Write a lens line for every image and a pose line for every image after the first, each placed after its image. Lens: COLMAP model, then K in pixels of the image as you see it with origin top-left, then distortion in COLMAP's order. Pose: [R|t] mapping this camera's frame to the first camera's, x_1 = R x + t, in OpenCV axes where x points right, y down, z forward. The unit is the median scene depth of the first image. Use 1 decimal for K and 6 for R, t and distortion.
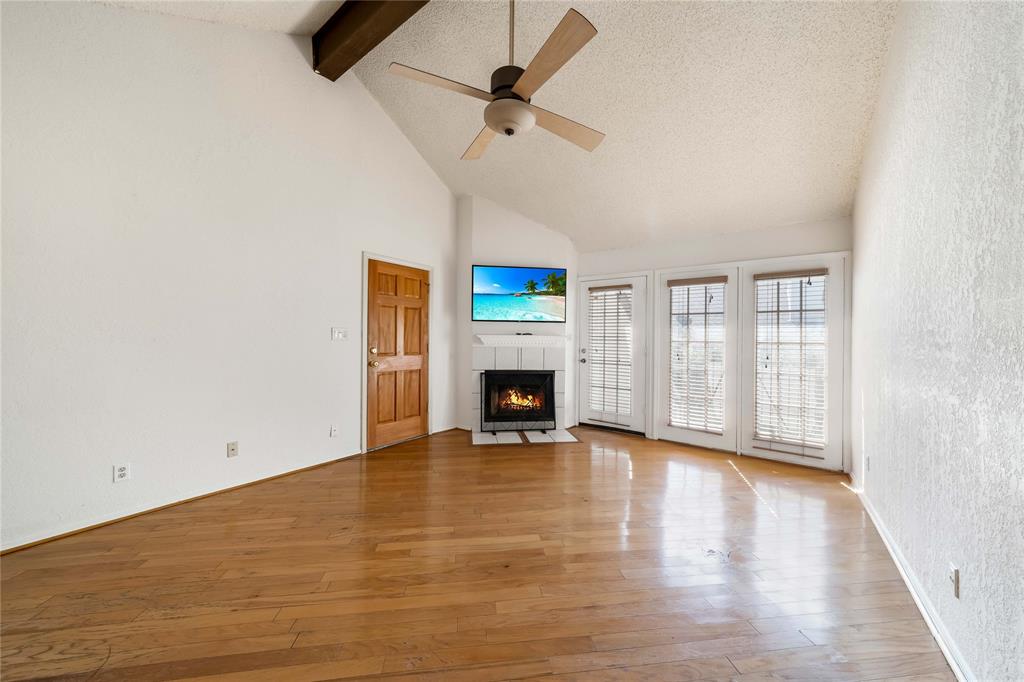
lens RADIAL K [[357.3, 0, 512.0], [0, 357.3, 341.0], [0, 0, 1]] dist [0.000690, 0.000051]
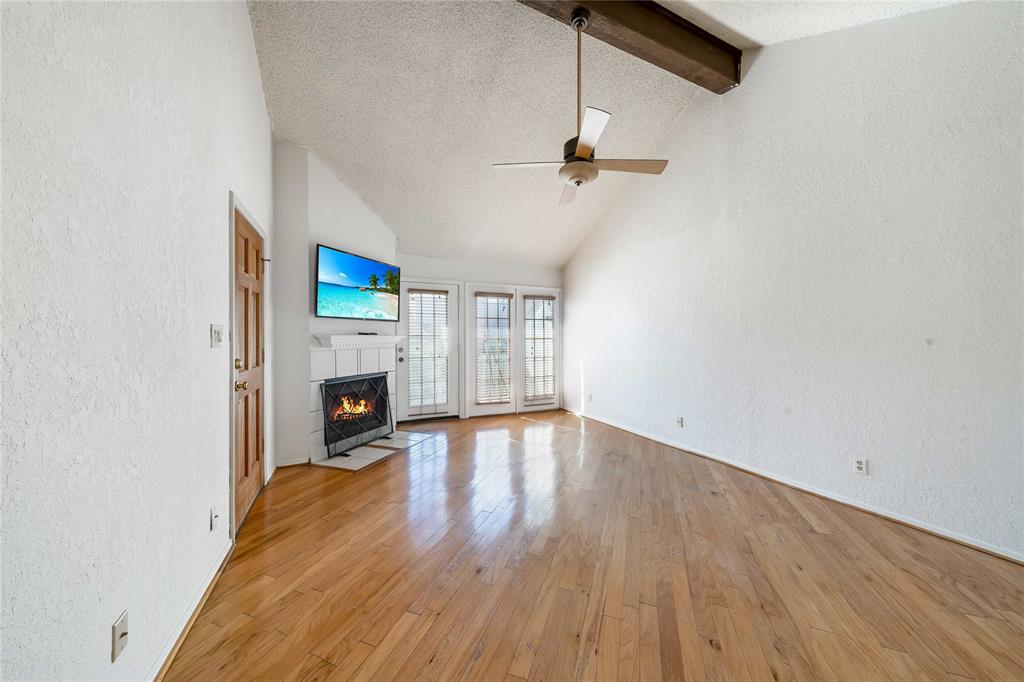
lens RADIAL K [[351.3, 0, 512.0], [0, 351.3, 341.0], [0, 0, 1]] dist [0.008132, 0.000059]
pose [[0.466411, -0.022207, 0.884289, -0.577673], [0.013596, 0.999747, 0.017935, -0.012458], [-0.884463, 0.003658, 0.466595, 0.274445]]
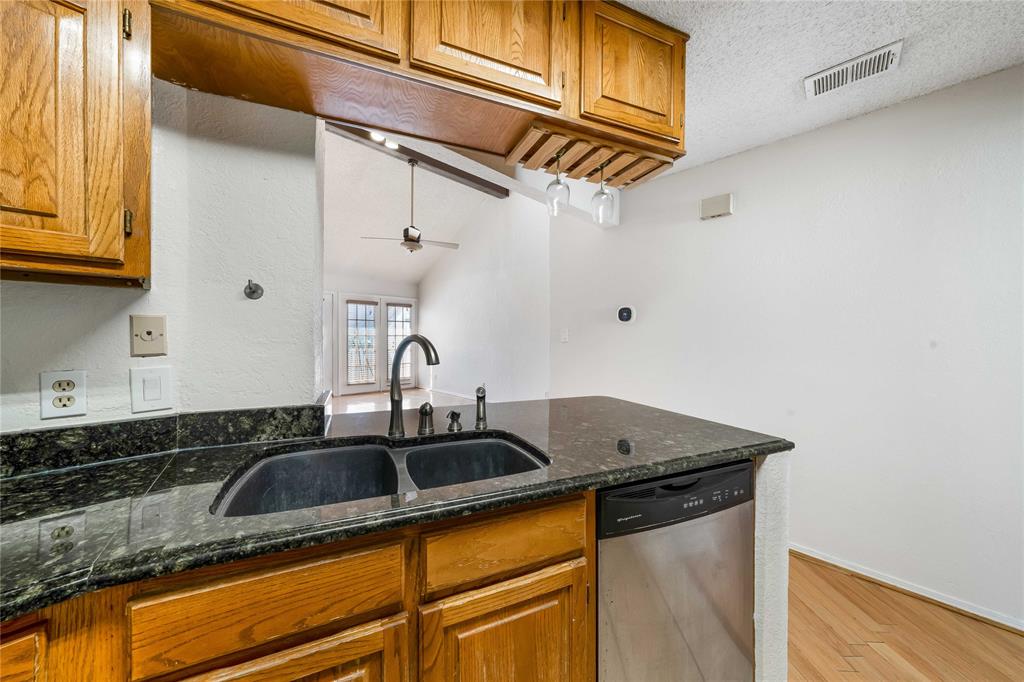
lens RADIAL K [[348.0, 0, 513.8], [0, 348.0, 336.1], [0, 0, 1]] dist [0.009241, 0.000123]
pose [[0.128028, -0.012888, 0.991687, -1.019712], [0.005470, 0.999910, 0.012289, -0.012414], [-0.991755, 0.003851, 0.128087, 0.007903]]
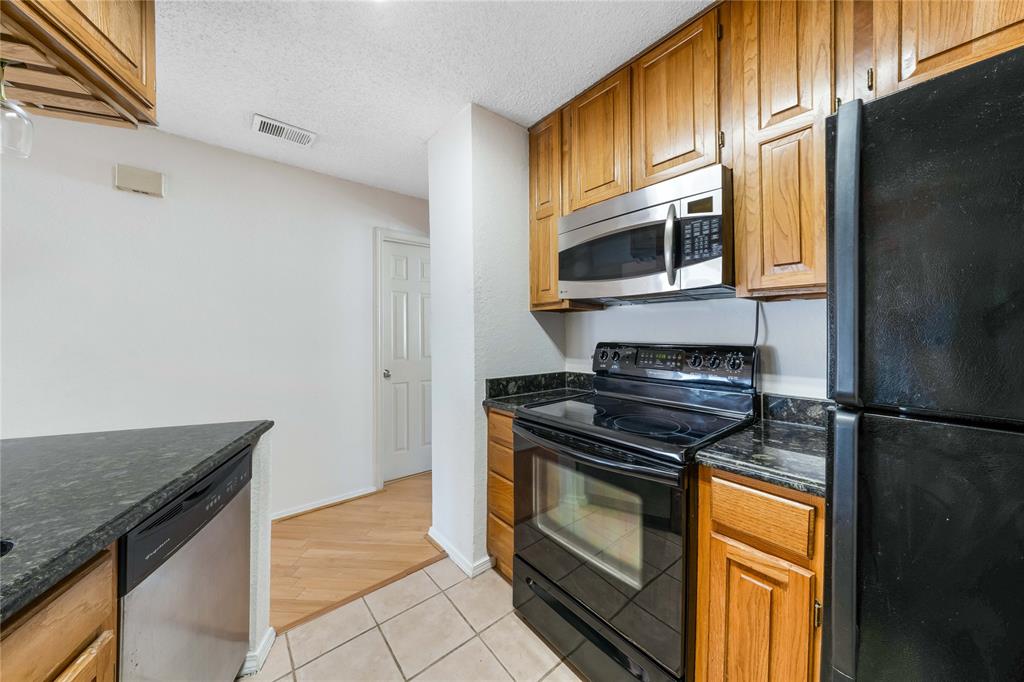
lens RADIAL K [[353.5, 0, 511.4], [0, 353.5, 332.7], [0, 0, 1]] dist [-0.008406, 0.004193]
pose [[-0.972302, -0.009222, 0.233545, -1.020661], [-0.007489, 0.999937, 0.008306, -0.013334], [-0.233607, 0.006327, -0.972311, 0.090039]]
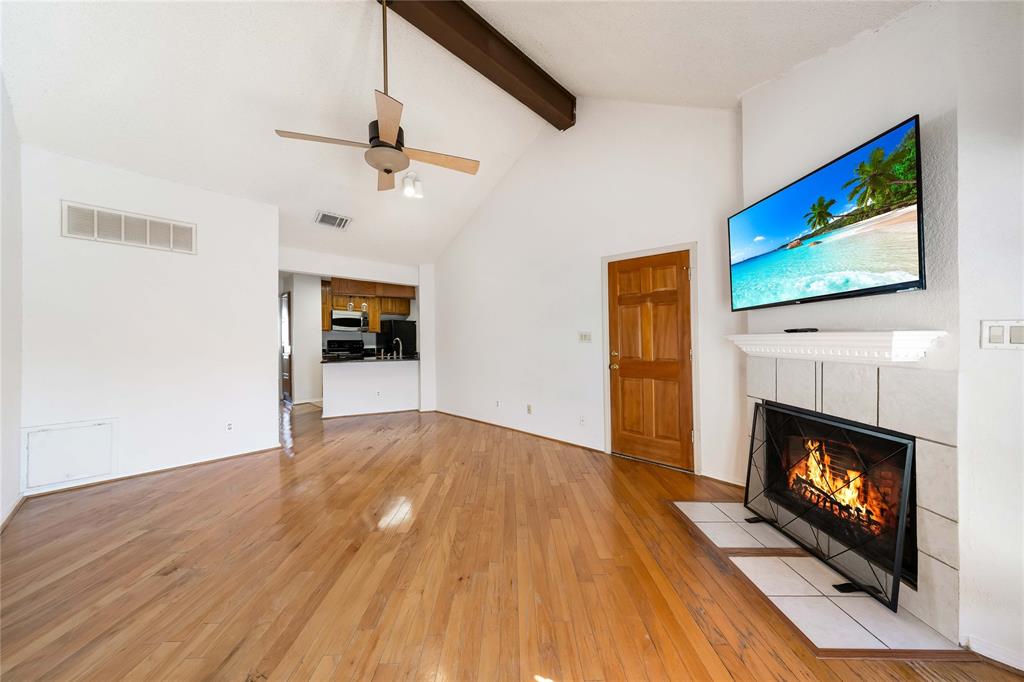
lens RADIAL K [[351.3, 0, 512.0], [0, 351.3, 341.0], [0, 0, 1]] dist [0.008132, 0.000059]
pose [[-0.125994, -0.007327, -0.992004, 0.509433], [-0.012601, 0.999904, -0.005785, 0.002010], [0.991951, 0.011772, -0.126074, 0.700460]]
